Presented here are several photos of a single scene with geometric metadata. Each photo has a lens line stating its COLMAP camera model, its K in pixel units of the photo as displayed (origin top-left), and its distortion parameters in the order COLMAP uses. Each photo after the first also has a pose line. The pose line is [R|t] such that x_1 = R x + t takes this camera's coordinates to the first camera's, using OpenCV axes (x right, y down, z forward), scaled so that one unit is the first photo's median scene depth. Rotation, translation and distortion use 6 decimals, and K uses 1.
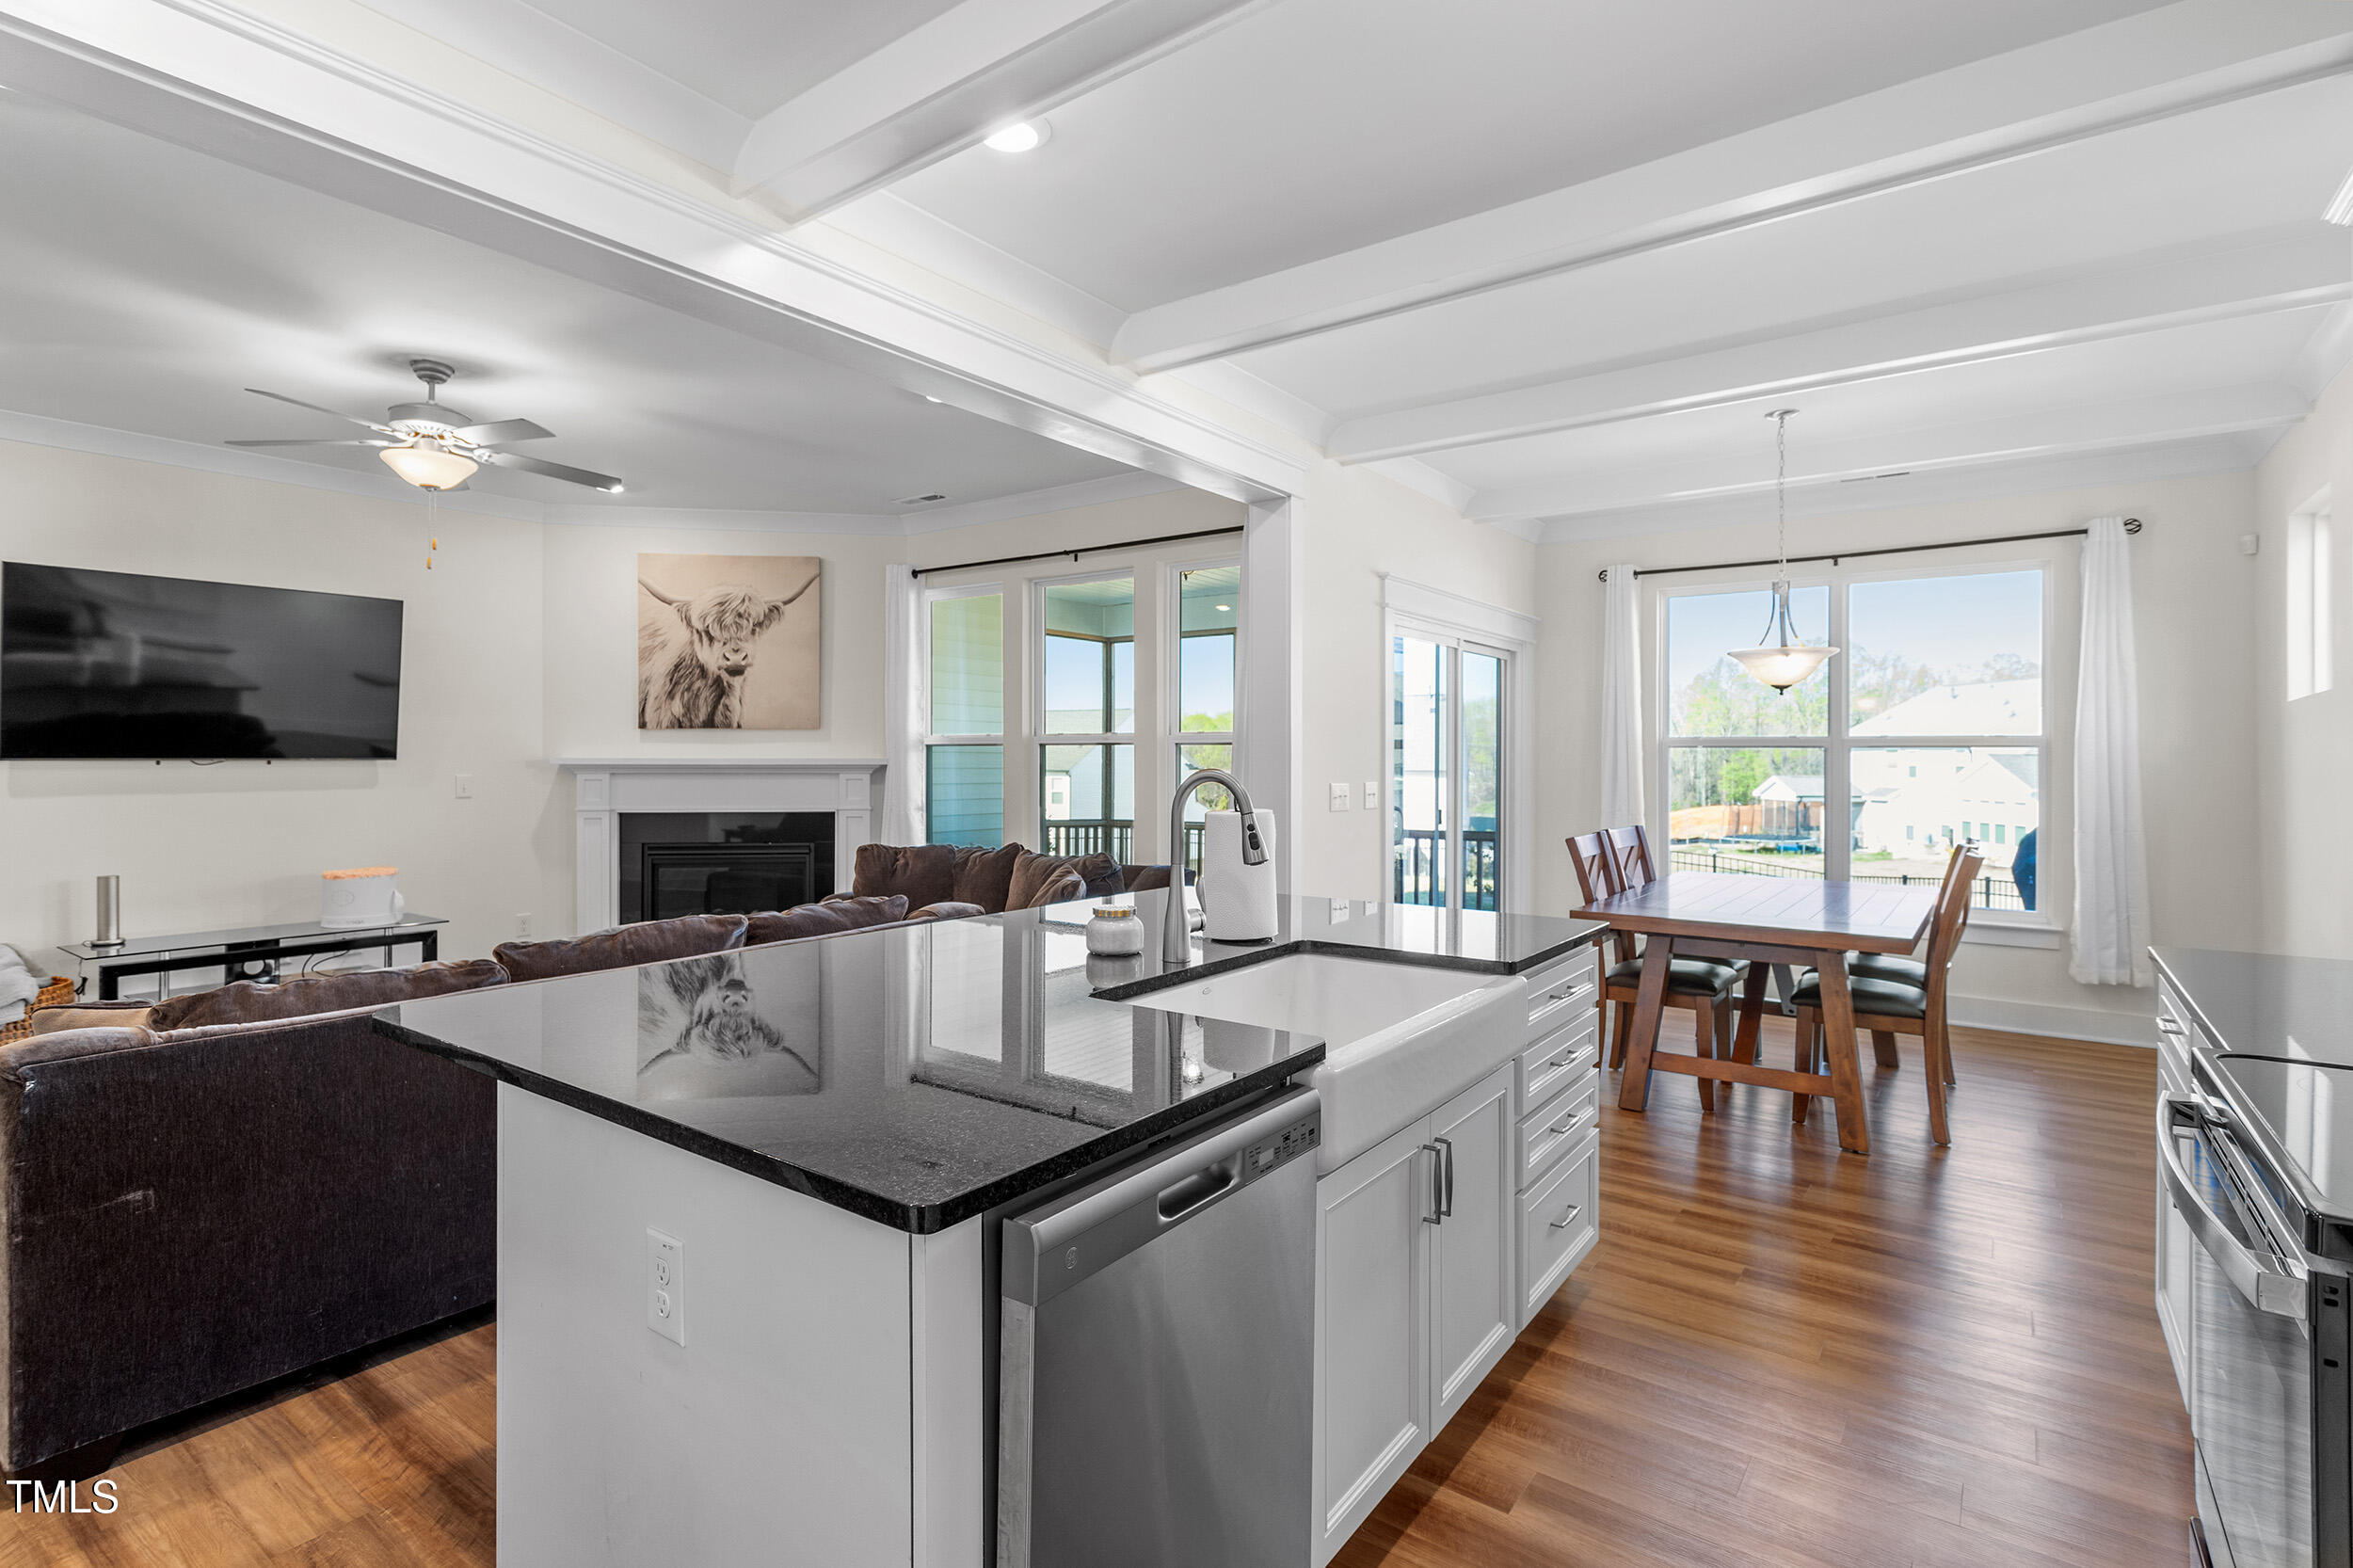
lens RADIAL K [[1128.3, 0, 1163.5], [0, 1128.3, 754.9], [0, 0, 1]] dist [0.003997, 0.001499]
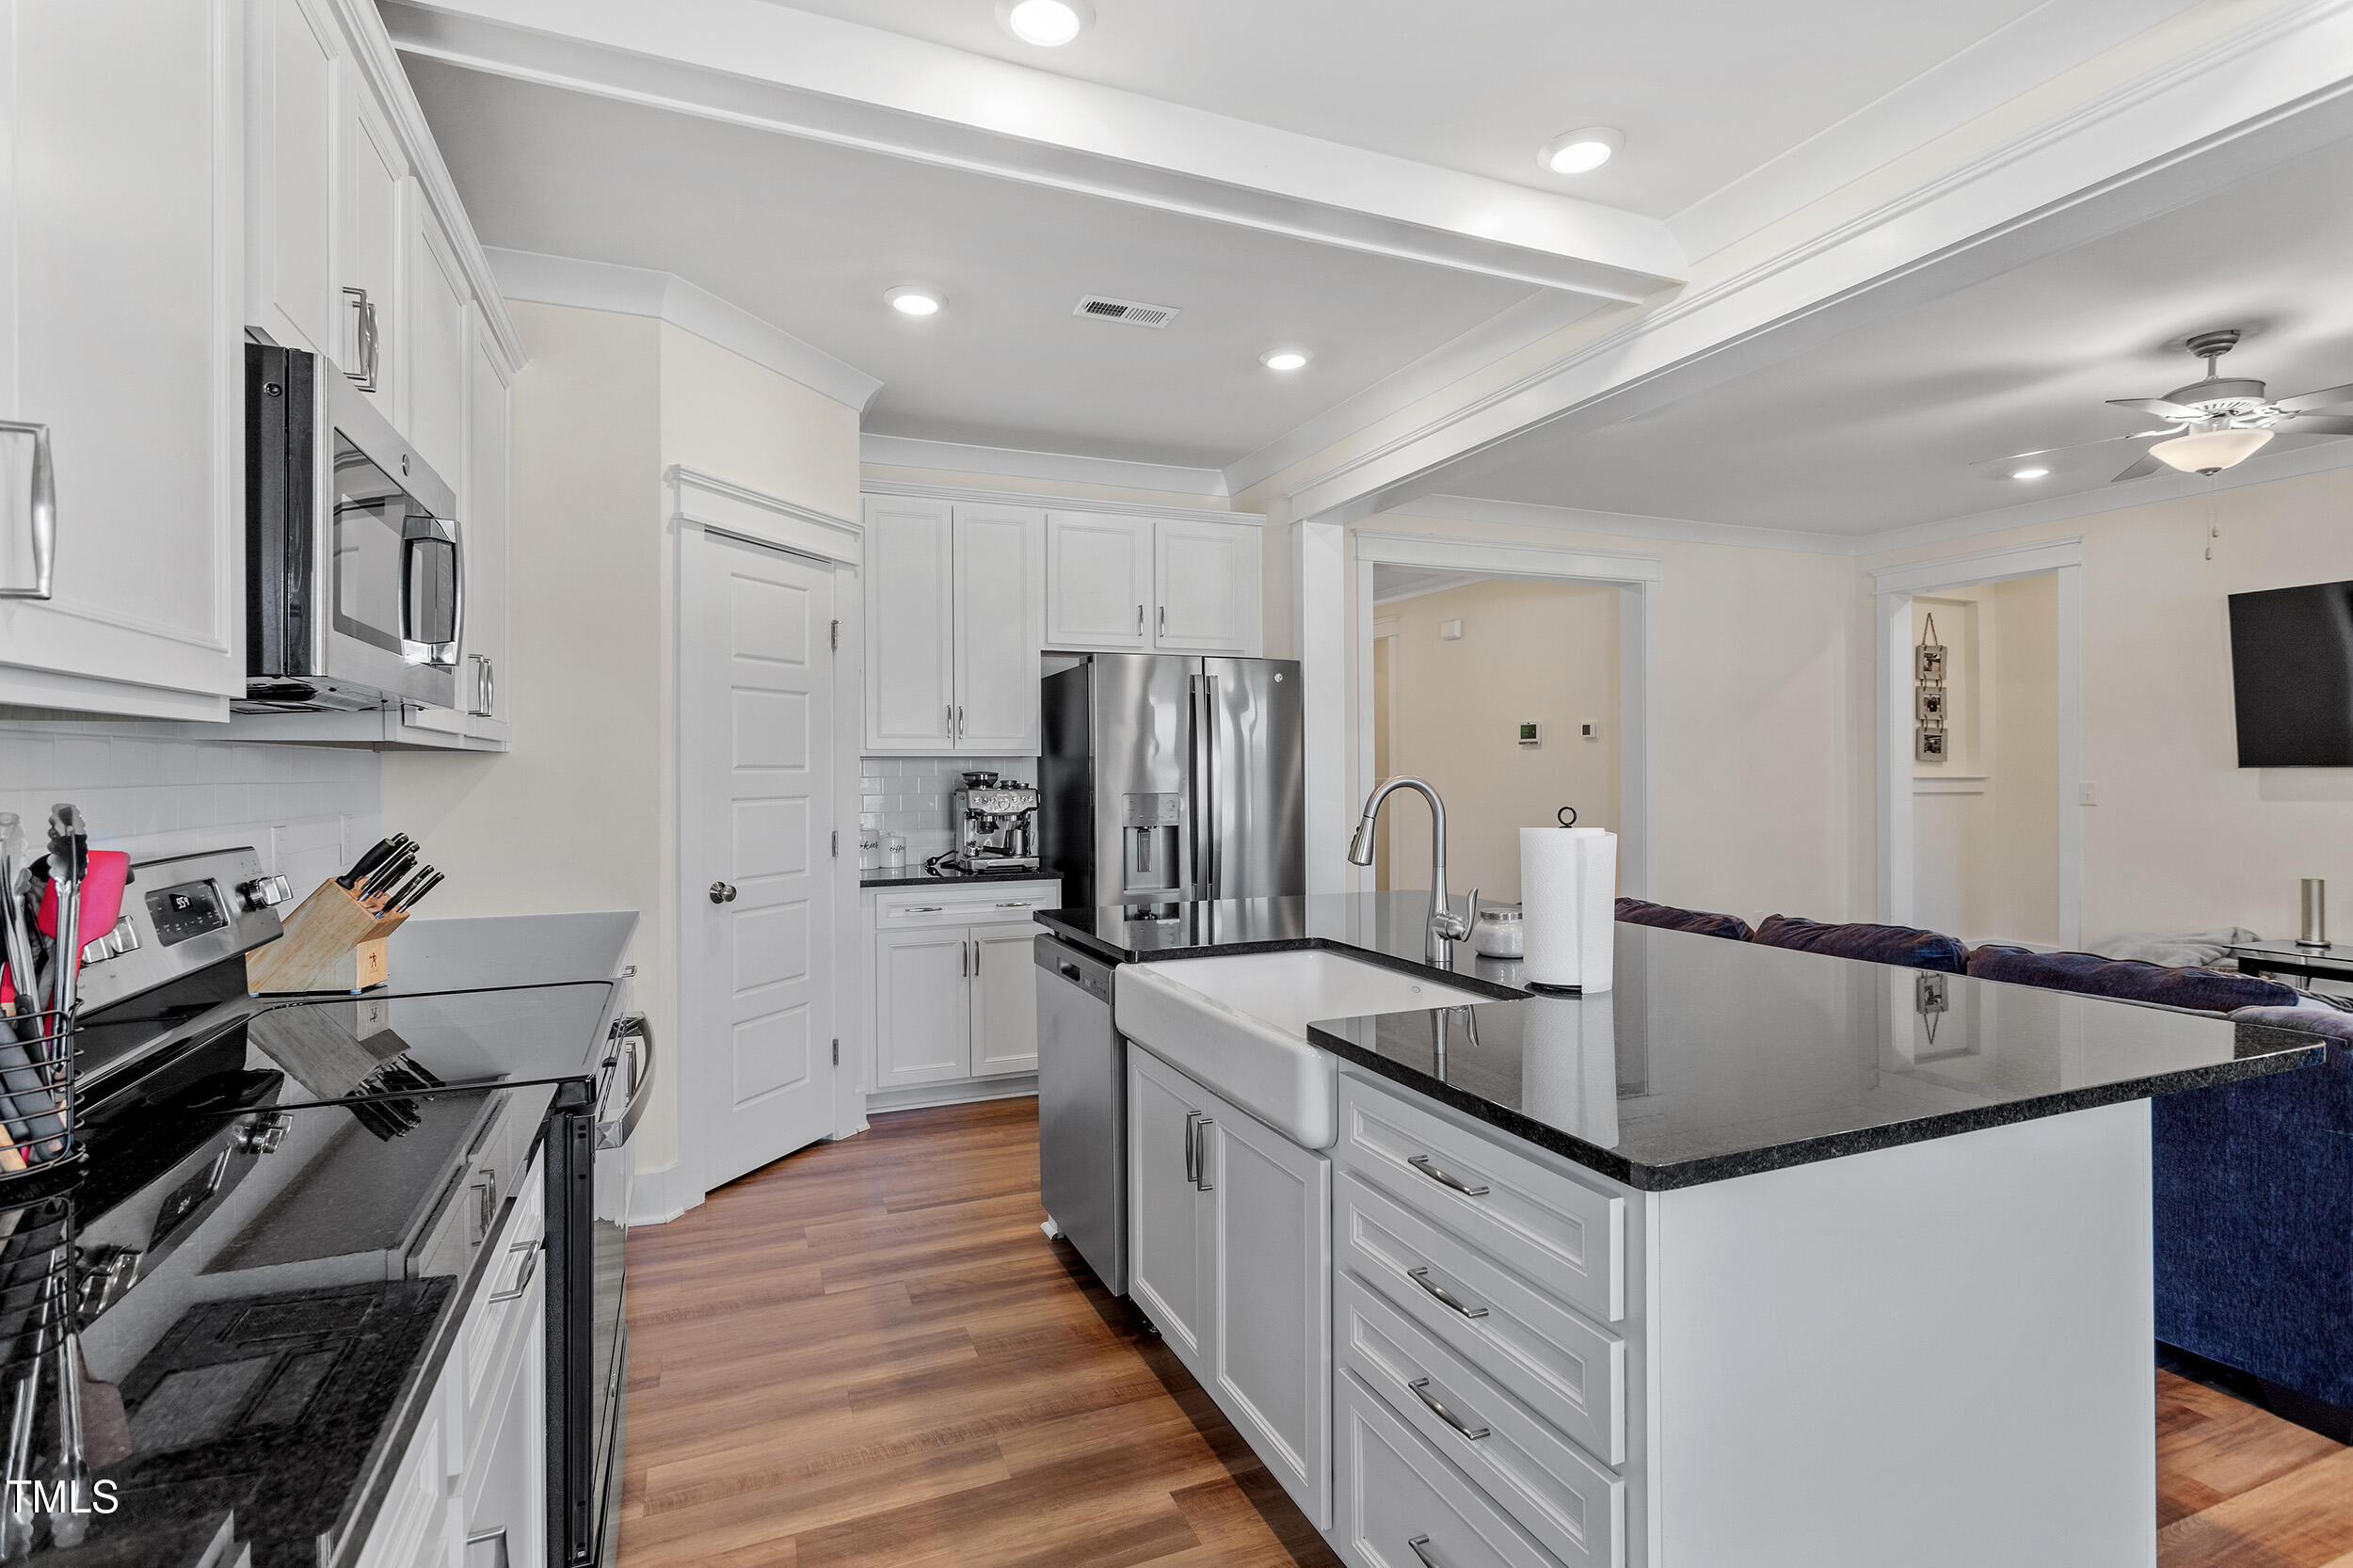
lens RADIAL K [[1128.3, 0, 1172.1], [0, 1128.3, 773.1], [0, 0, 1]] dist [0.003997, 0.001499]
pose [[-0.508151, 0.003896, -0.861259, 0.359180], [0.004042, 0.999990, 0.002139, 0.002554], [0.861259, -0.002394, -0.508161, 0.460450]]
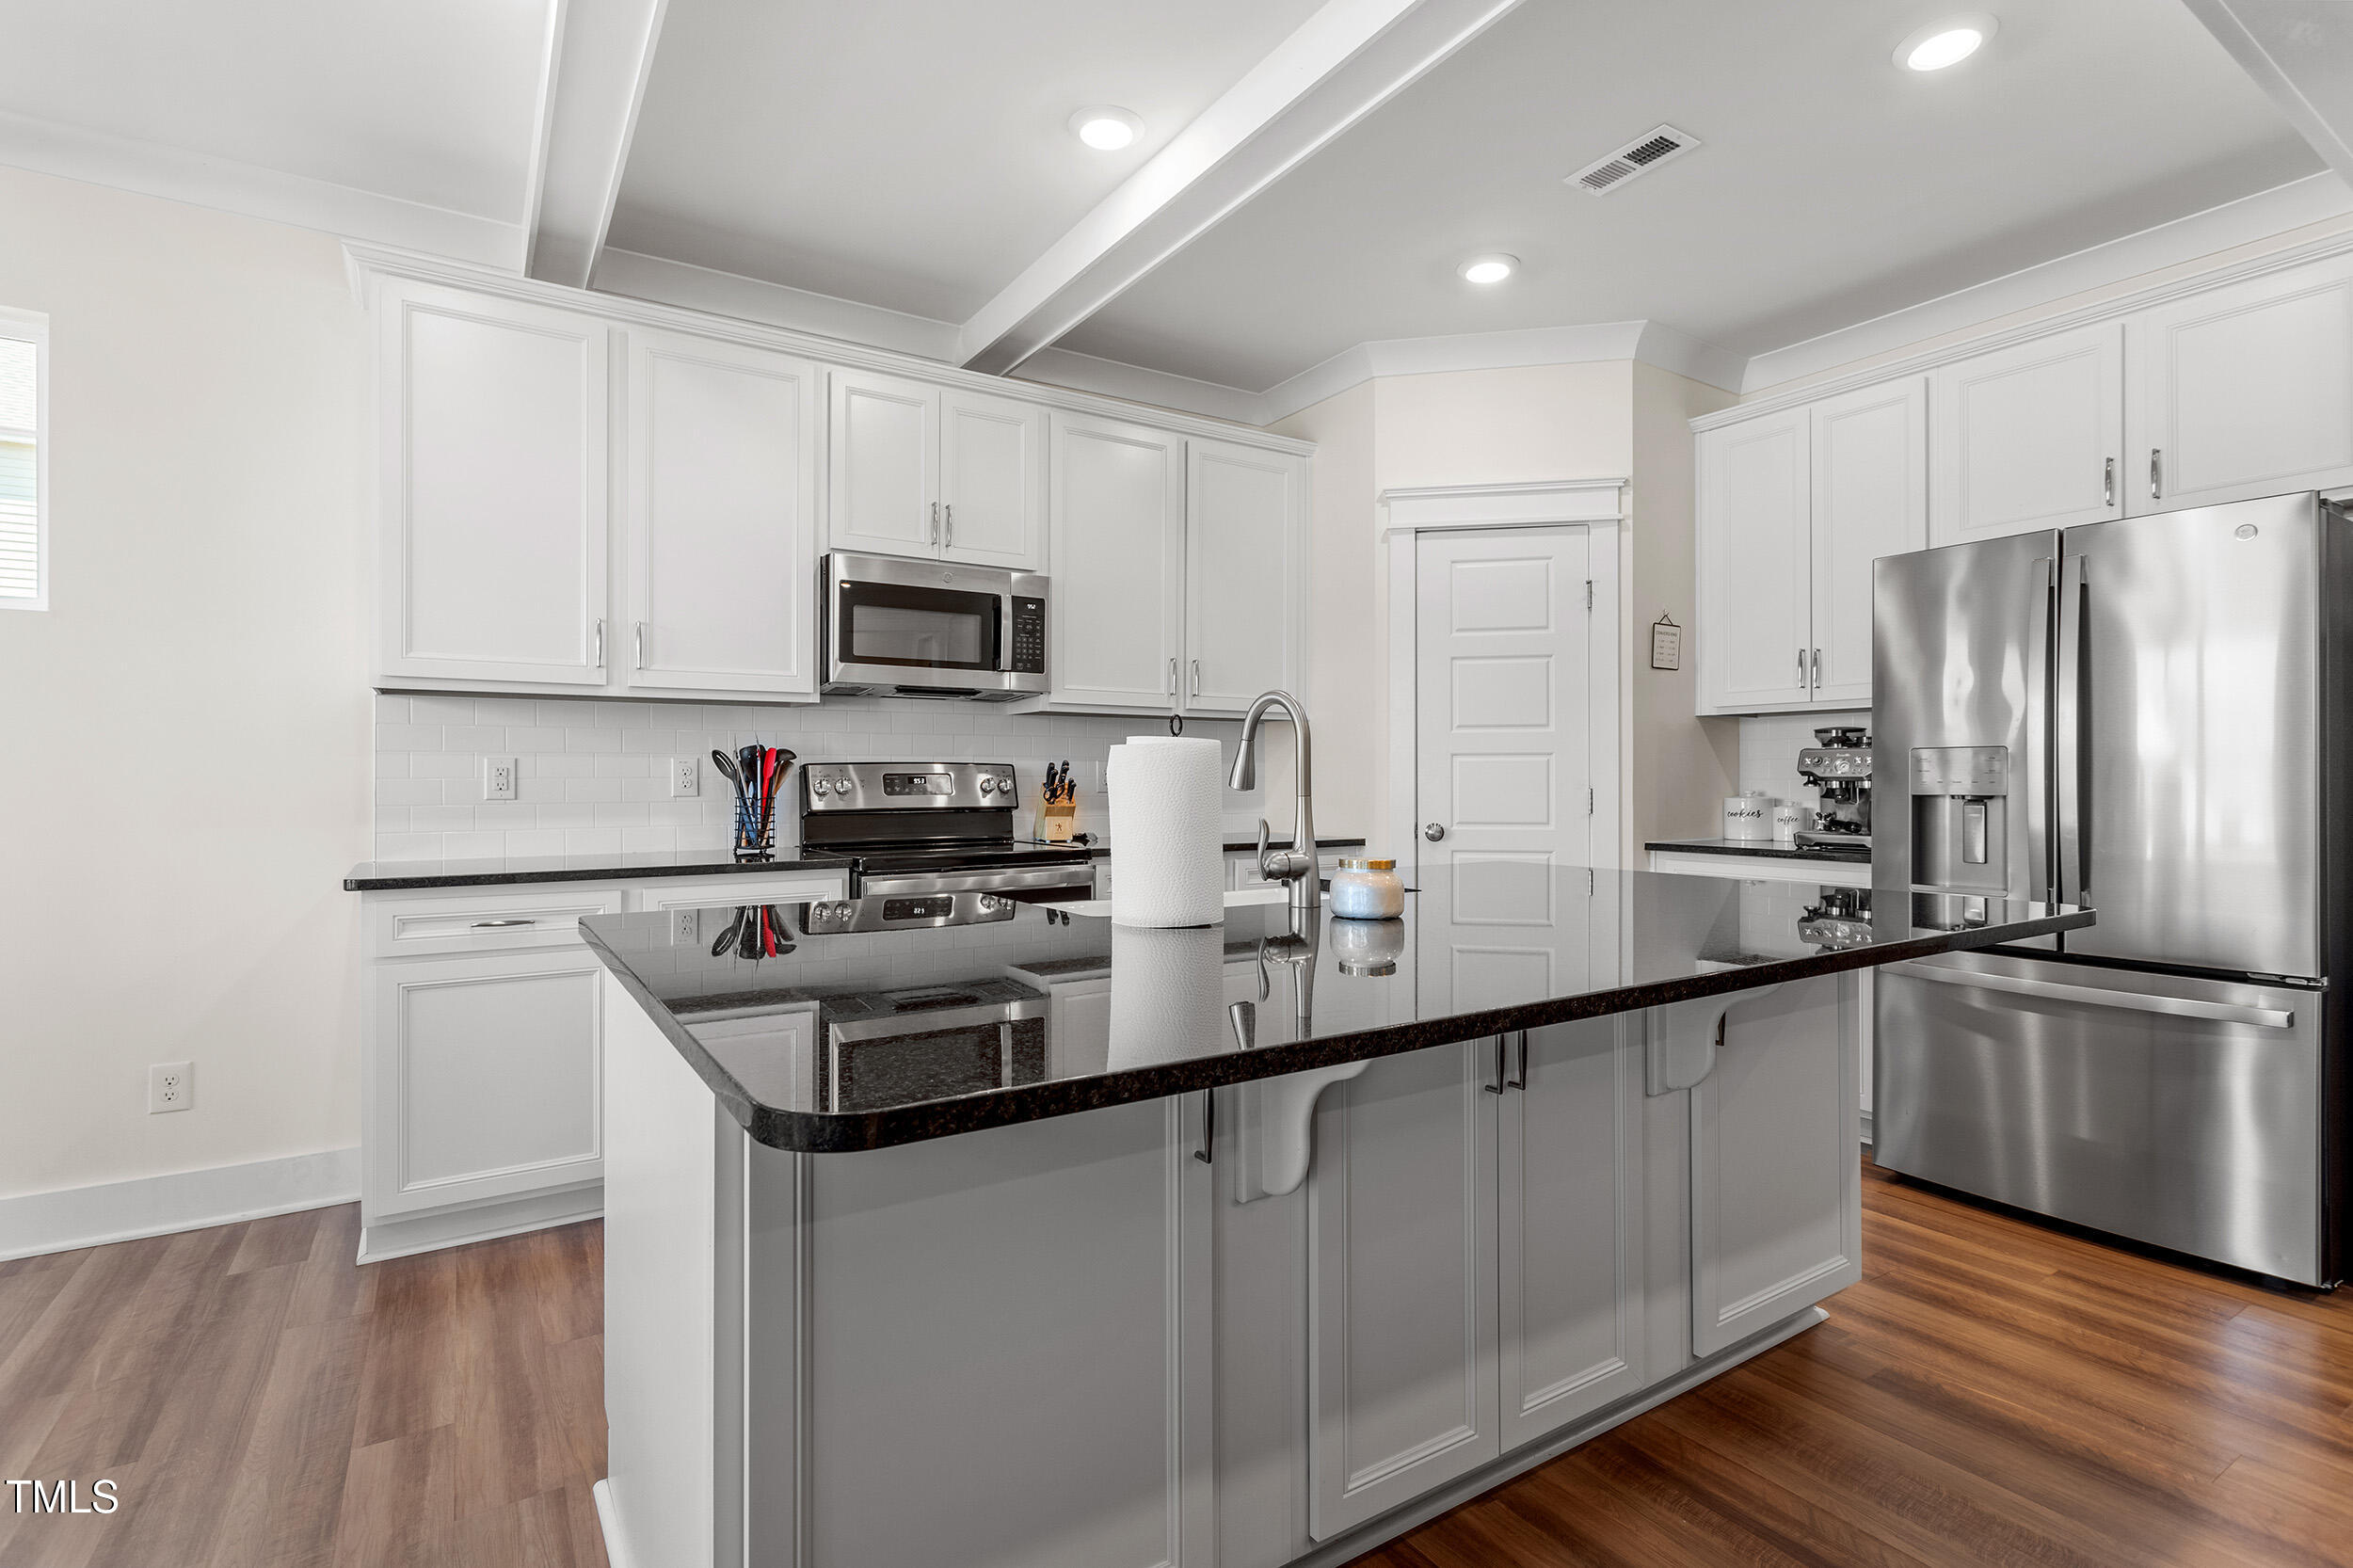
lens RADIAL K [[1128.3, 0, 1168.2], [0, 1128.3, 782.3], [0, 0, 1]] dist [0.003997, 0.001499]
pose [[-0.934022, -0.000980, 0.357214, -0.072604], [-0.000109, 0.999997, 0.002458, 0.029206], [-0.357215, 0.002257, -0.934019, 0.651067]]
